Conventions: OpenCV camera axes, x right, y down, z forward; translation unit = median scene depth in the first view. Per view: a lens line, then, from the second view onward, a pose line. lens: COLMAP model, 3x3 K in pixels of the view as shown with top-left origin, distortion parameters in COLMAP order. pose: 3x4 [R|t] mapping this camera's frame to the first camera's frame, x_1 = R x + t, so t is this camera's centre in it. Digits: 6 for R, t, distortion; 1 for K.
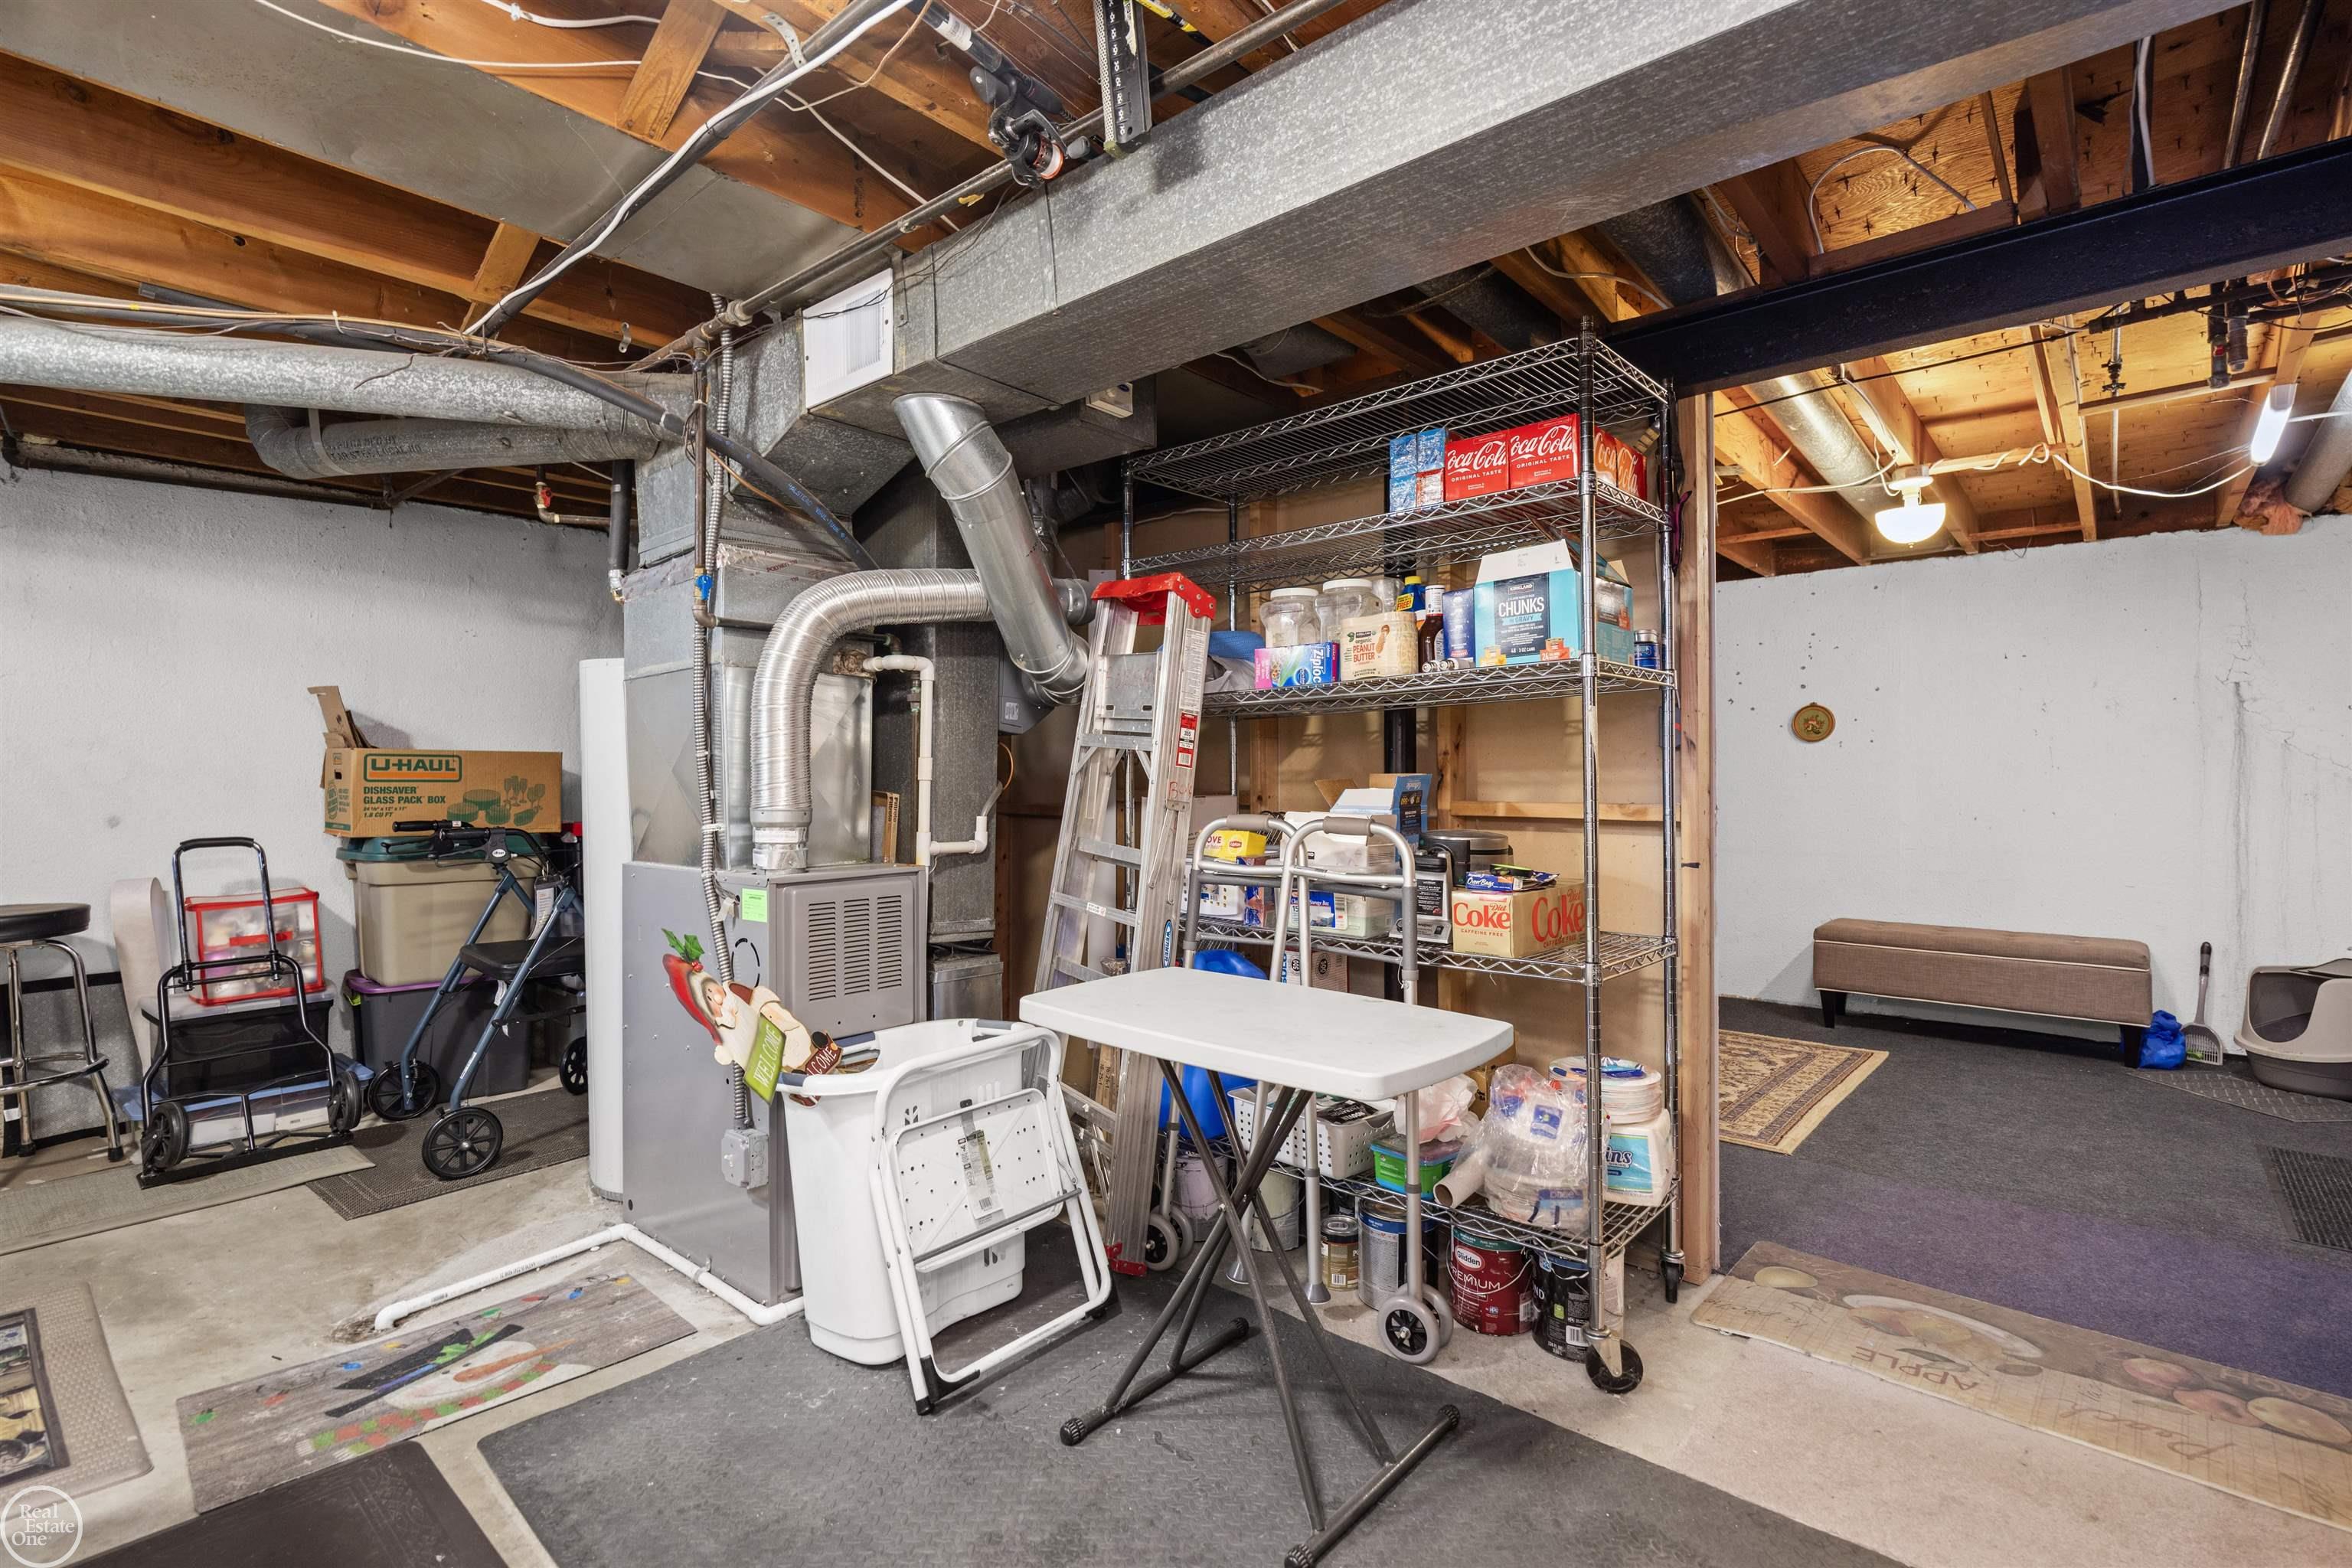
lens RADIAL K [[1090.6, 0, 1171.2], [0, 1090.6, 775.2], [0, 0, 1]] dist [-0.002011, -0.000283]
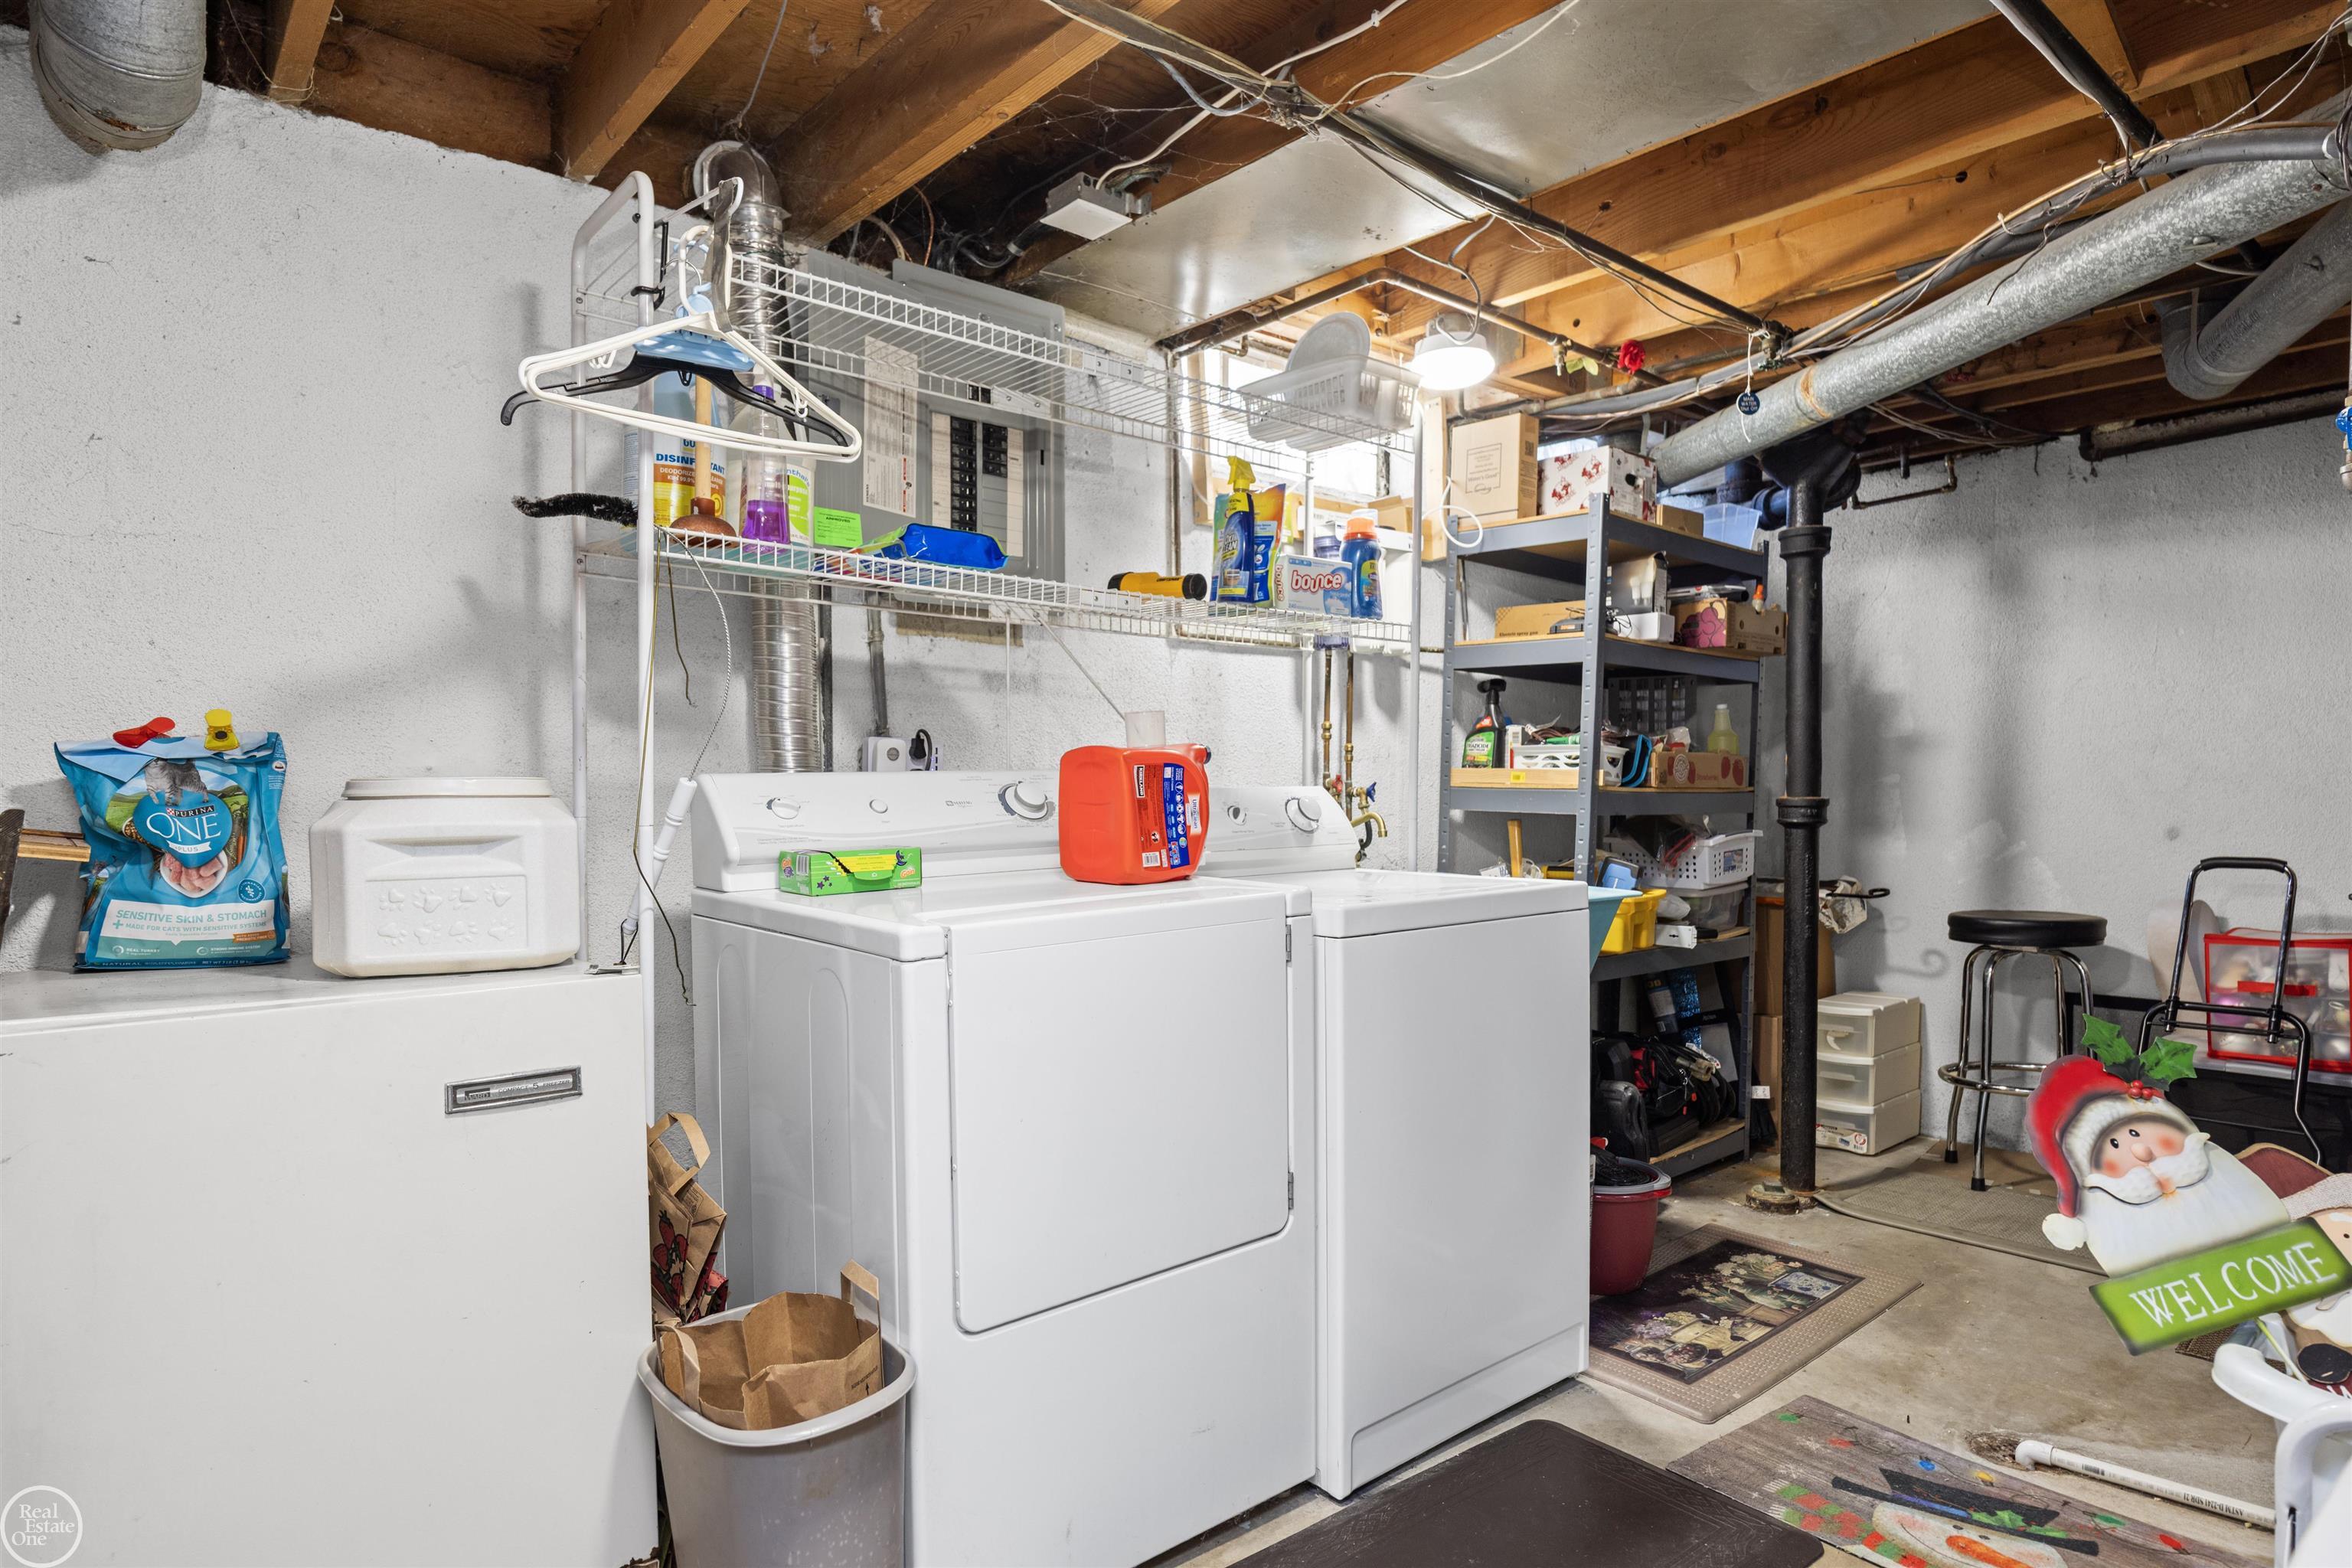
lens RADIAL K [[1334.9, 0, 1172.6], [0, 1334.9, 792.3], [0, 0, 1]] dist [-0.002629, -0.000718]
pose [[-0.141940, 0.008338, -0.989840, 0.337781], [-0.002370, 0.999959, 0.008764, 0.002713], [0.989872, 0.003590, -0.141914, 0.508137]]
